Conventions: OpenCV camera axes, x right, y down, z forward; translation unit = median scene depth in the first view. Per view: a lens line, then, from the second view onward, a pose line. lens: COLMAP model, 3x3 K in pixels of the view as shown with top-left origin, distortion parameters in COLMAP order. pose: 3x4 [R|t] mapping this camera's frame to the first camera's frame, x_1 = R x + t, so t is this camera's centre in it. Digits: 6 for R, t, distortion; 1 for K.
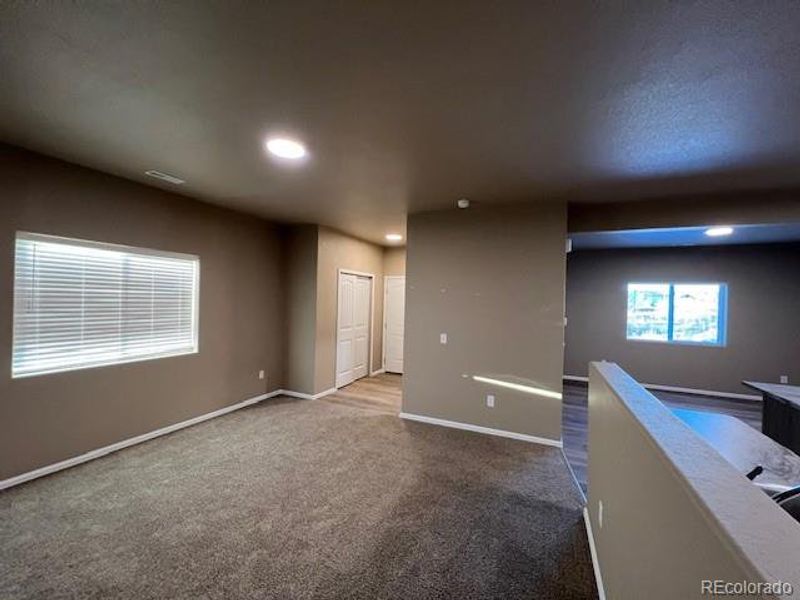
lens RADIAL K [[316.6, 0, 405.4], [0, 316.6, 298.5], [0, 0, 1]] dist [-0.003504, -0.000396]
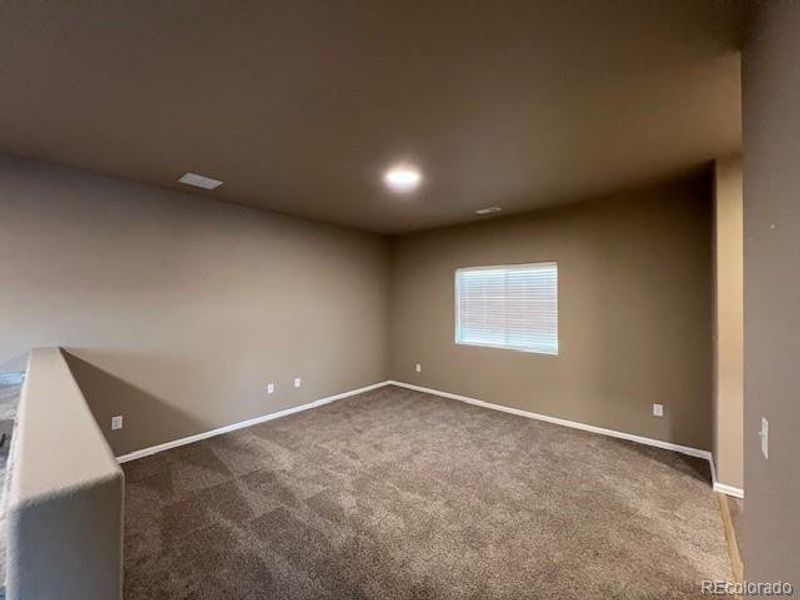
lens RADIAL K [[316.6, 0, 405.4], [0, 316.6, 298.5], [0, 0, 1]] dist [-0.003504, -0.000396]
pose [[-0.285204, -0.035276, -0.957818, 0.482244], [-0.013639, 0.999371, -0.032745, 0.028273], [0.958370, 0.003724, -0.285506, 0.825458]]
